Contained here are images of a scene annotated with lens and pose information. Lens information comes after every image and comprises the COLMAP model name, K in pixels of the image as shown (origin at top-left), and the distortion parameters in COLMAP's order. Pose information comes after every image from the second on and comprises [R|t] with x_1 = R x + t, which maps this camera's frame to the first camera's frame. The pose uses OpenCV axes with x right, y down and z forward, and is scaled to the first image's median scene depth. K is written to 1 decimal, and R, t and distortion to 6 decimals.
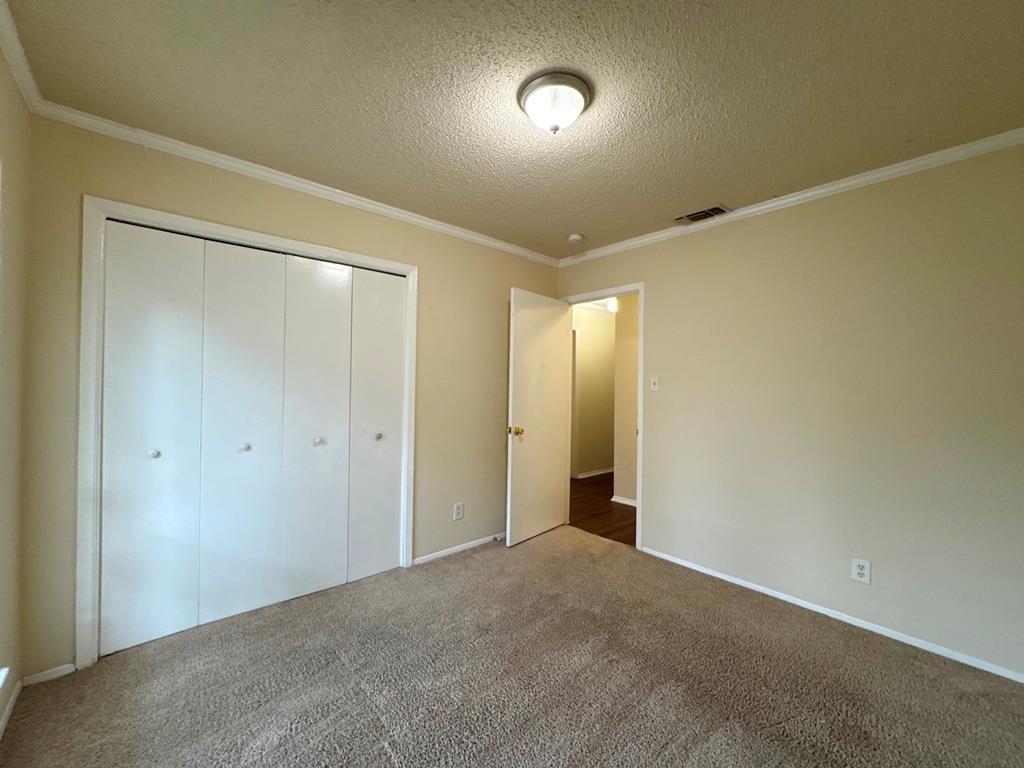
lens RADIAL K [[409.4, 0, 511.9], [0, 409.4, 384.8], [0, 0, 1]] dist [-0.005634, 0.000891]
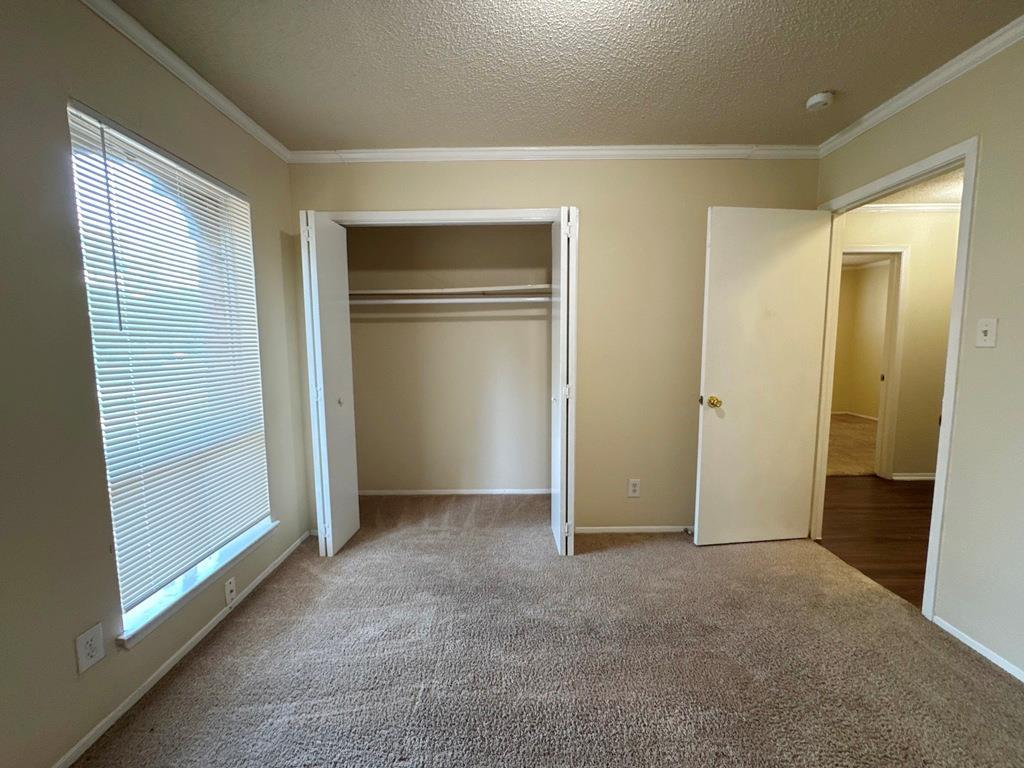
lens RADIAL K [[409.4, 0, 513.3], [0, 409.4, 384.9], [0, 0, 1]] dist [-0.005634, 0.000891]
pose [[0.748271, 0.049827, -0.661519, 0.236637], [0.017520, 0.995343, 0.094790, 0.003330], [0.663162, -0.082519, 0.743914, 0.196403]]
